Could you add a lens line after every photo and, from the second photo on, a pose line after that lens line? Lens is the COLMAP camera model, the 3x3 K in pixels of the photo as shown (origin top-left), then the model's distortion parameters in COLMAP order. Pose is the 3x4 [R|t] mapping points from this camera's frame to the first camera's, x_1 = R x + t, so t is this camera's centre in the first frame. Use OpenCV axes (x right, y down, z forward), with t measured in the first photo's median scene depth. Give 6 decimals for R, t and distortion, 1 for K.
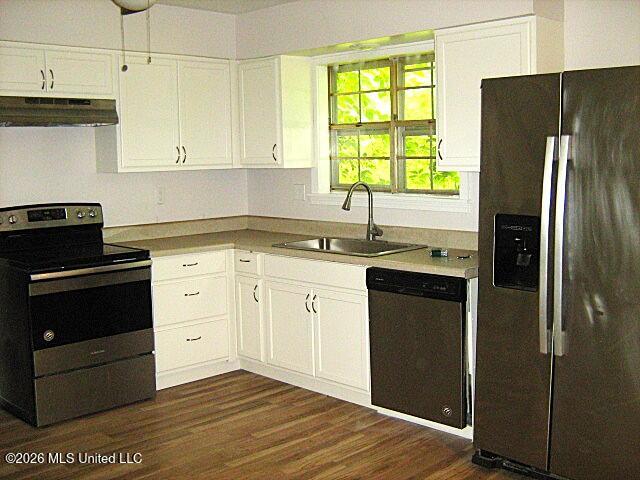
lens RADIAL K [[746.9, 0, 320.0], [0, 746.9, 240.0], [0, 0, 1]] dist [-0.118440, 0.012954]
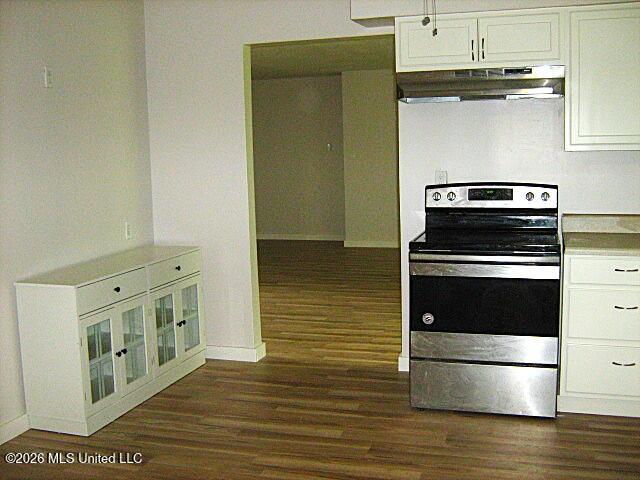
lens RADIAL K [[746.9, 0, 320.0], [0, 746.9, 240.0], [0, 0, 1]] dist [-0.118440, 0.012954]
pose [[0.459393, 0.119830, -0.880113, 0.381912], [-0.082769, 0.992322, 0.091905, -0.046958], [0.884368, 0.030625, 0.465784, 0.381229]]
